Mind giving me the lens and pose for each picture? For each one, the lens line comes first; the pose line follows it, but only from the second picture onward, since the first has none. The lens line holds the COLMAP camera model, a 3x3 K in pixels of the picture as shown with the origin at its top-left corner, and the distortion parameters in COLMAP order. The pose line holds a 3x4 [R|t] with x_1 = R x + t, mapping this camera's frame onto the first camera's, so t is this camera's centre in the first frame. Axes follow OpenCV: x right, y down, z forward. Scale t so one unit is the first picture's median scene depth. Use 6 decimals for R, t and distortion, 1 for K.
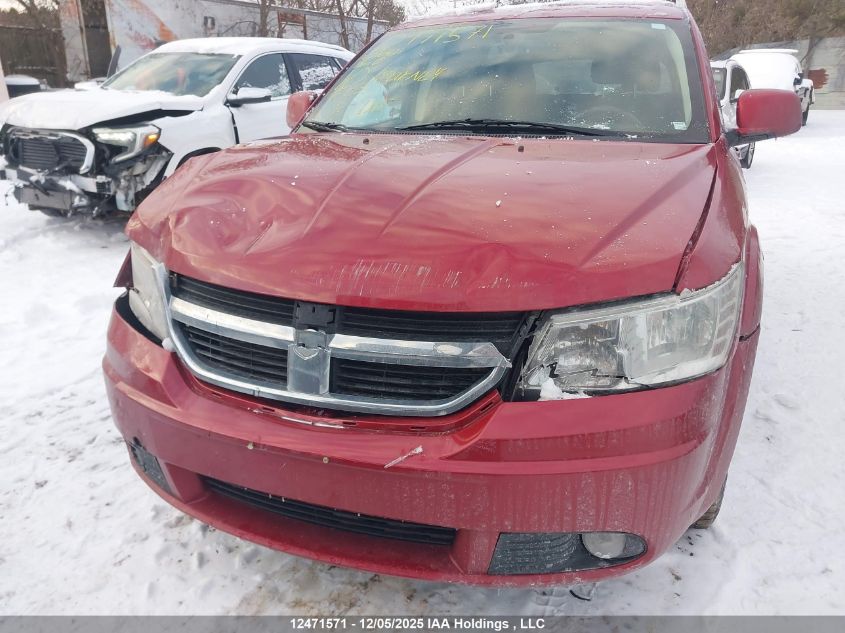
lens RADIAL K [[635.7, 0, 431.5], [0, 635.7, 292.8], [0, 0, 1]] dist [0.041248, -0.043894]
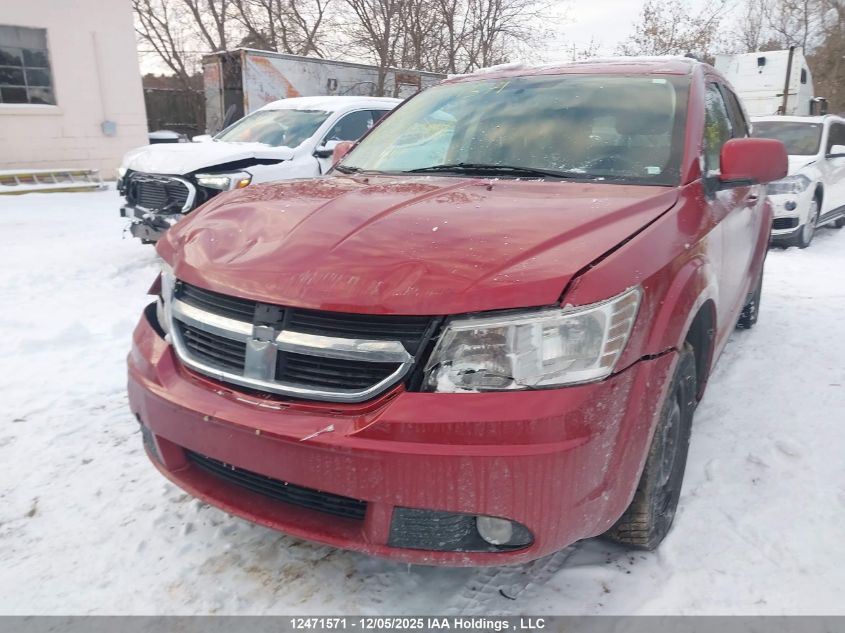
lens RADIAL K [[635.7, 0, 441.0], [0, 635.7, 293.0], [0, 0, 1]] dist [0.041248, -0.043894]
pose [[0.986537, 0.042298, -0.157972, 0.257474], [-0.055057, 0.995488, -0.077286, 0.055176], [0.153990, 0.084943, 0.984414, -0.111626]]
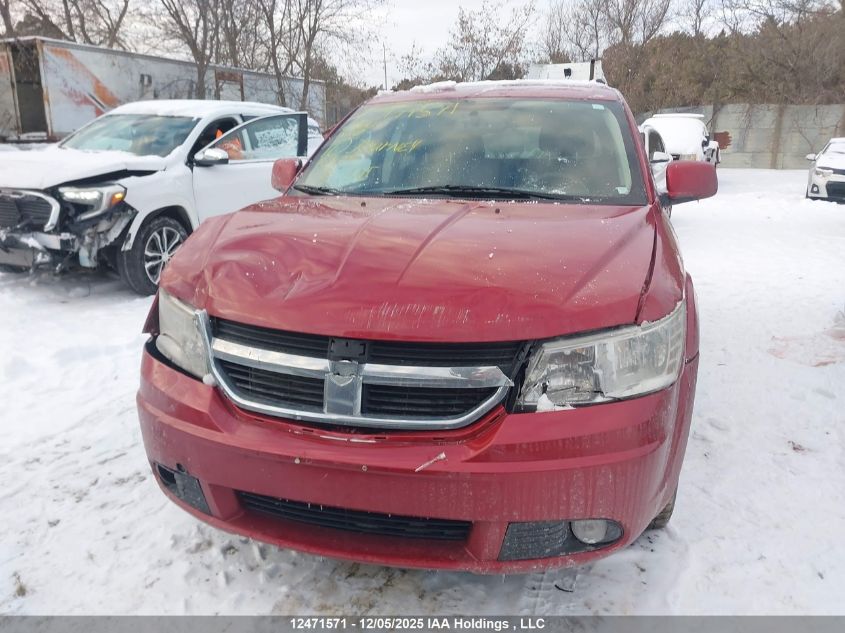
lens RADIAL K [[635.7, 0, 426.8], [0, 635.7, 294.3], [0, 0, 1]] dist [0.041248, -0.043894]
pose [[0.995174, -0.014197, 0.097094, -0.116966], [0.021883, 0.996669, -0.078558, 0.023127], [-0.095656, 0.080303, 0.992170, -0.169456]]
